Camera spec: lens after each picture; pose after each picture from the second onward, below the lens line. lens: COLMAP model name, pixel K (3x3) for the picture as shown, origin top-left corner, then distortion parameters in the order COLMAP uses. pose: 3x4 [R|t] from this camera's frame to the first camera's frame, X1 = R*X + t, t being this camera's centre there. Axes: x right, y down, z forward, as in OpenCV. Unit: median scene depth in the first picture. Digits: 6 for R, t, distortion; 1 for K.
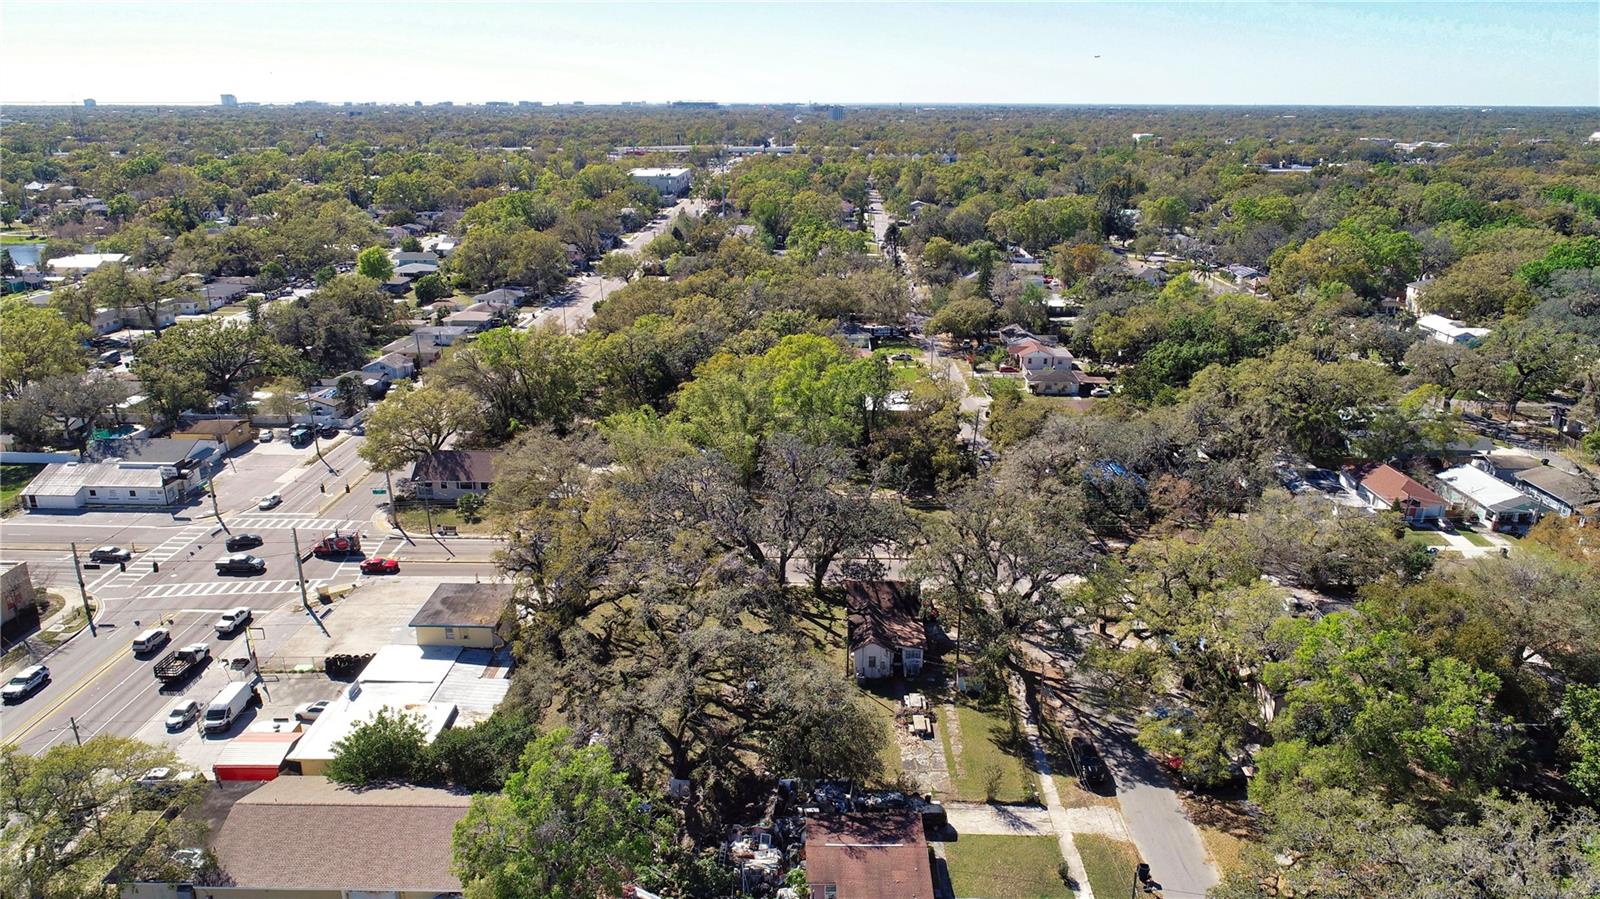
lens RADIAL K [[1071.1, 0, 800.0], [0, 1071.1, 449.5], [0, 0, 1]] dist [0.003489, -0.000135]
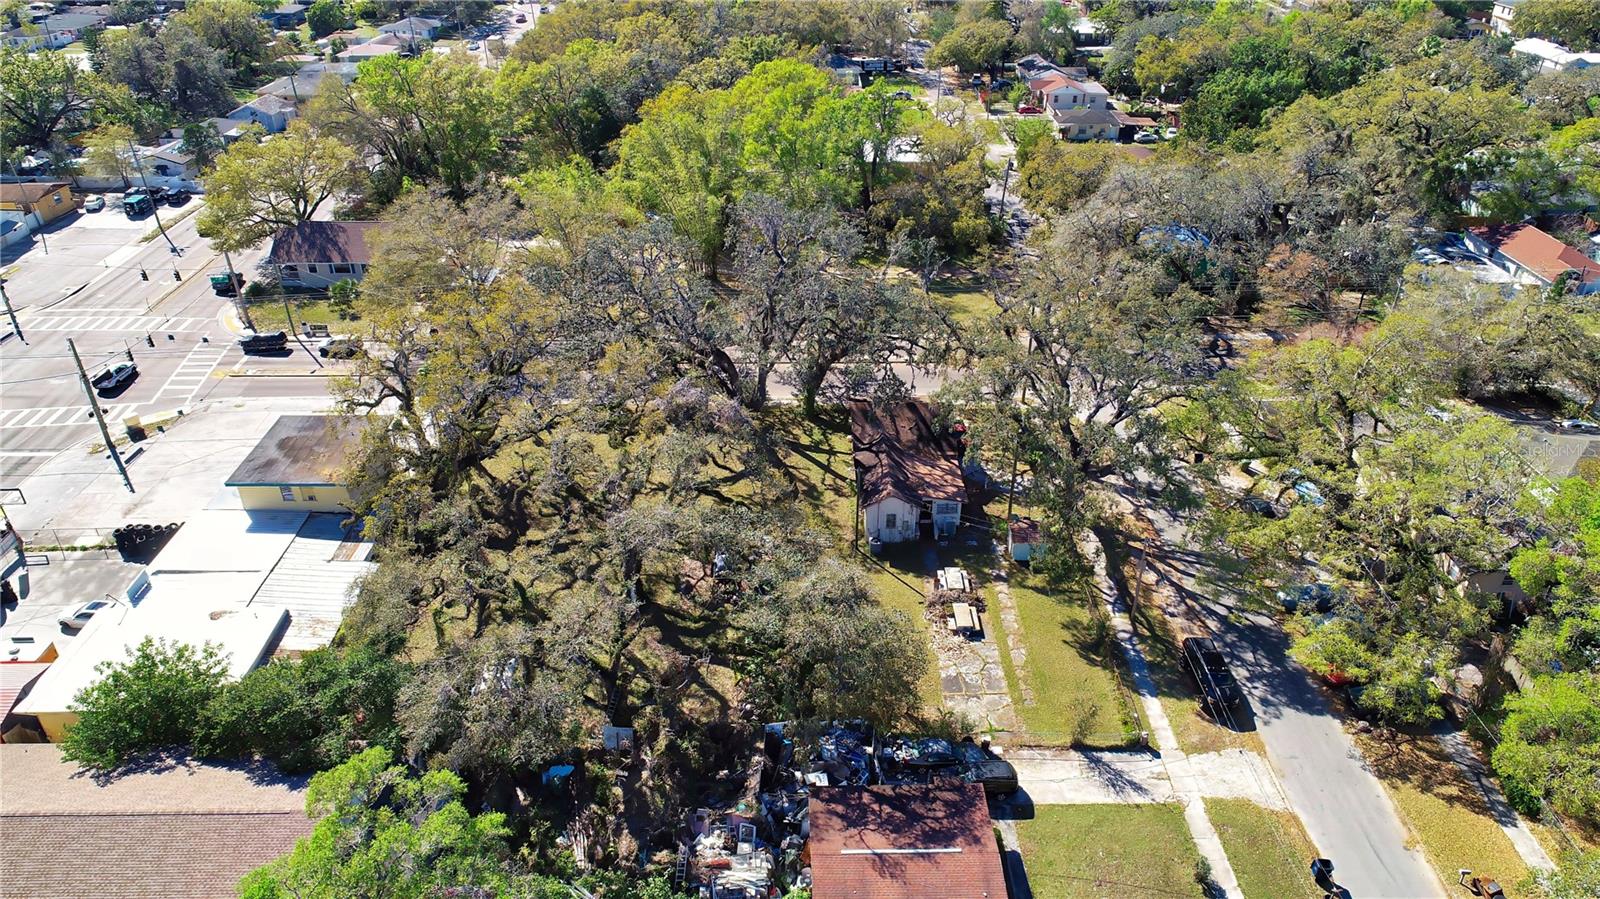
lens RADIAL K [[1071.1, 0, 800.0], [0, 1071.1, 449.5], [0, 0, 1]] dist [0.003489, -0.000135]
pose [[0.999630, -0.016448, 0.021685, -0.006933], [0.011311, 0.975739, 0.218647, -0.004544], [-0.024755, -0.218320, 0.975563, 0.273085]]
